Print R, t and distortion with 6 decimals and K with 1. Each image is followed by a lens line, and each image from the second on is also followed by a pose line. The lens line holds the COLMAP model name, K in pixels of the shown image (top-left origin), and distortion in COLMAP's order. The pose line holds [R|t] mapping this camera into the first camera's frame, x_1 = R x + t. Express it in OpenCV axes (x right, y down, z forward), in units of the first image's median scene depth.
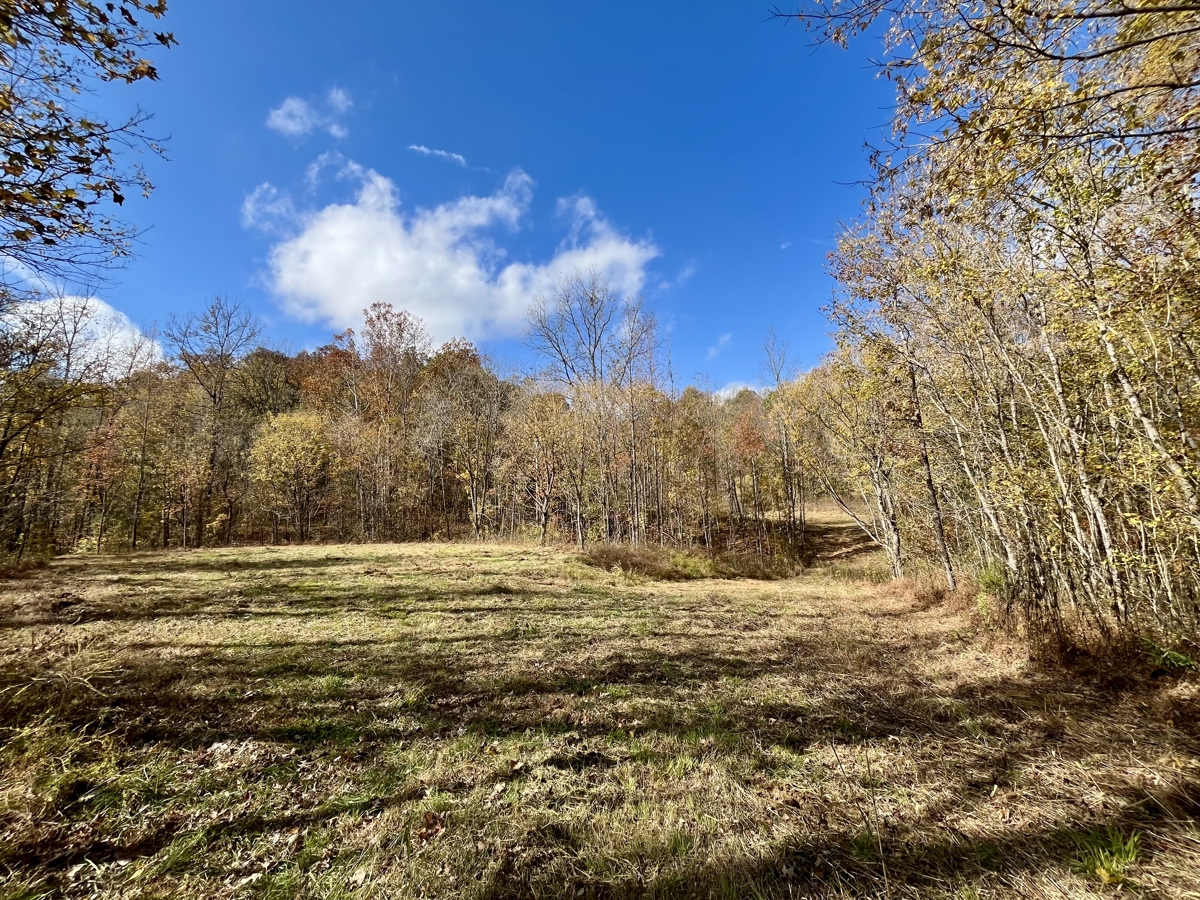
lens RADIAL K [[488.5, 0, 600.0], [0, 488.5, 450.0], [0, 0, 1]] dist [-0.002272, 0.000361]
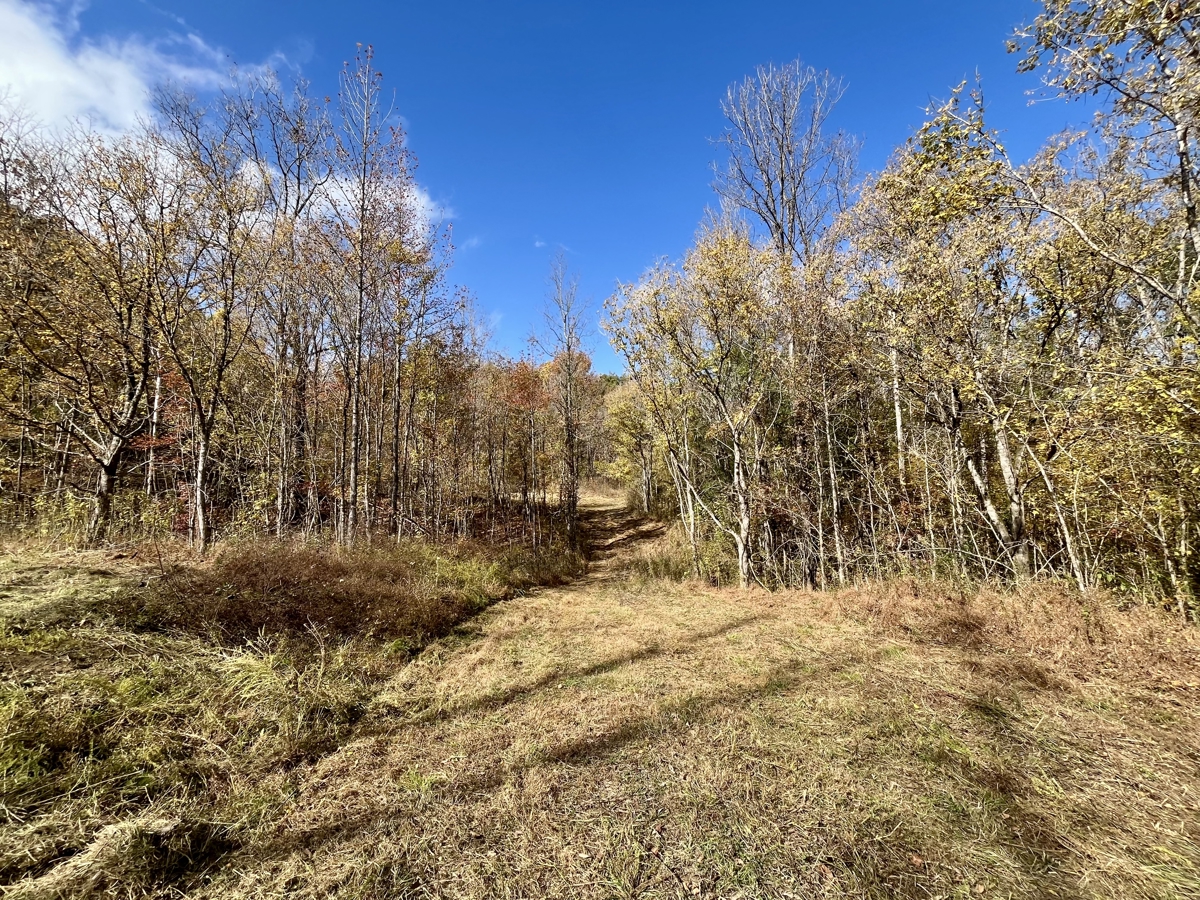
lens RADIAL K [[488.5, 0, 600.0], [0, 488.5, 450.0], [0, 0, 1]] dist [-0.002272, 0.000361]
pose [[0.851958, 0.069675, 0.518954, 0.086123], [-0.084274, 0.996432, 0.004569, 0.227828], [-0.516784, -0.047627, 0.854790, 1.265282]]
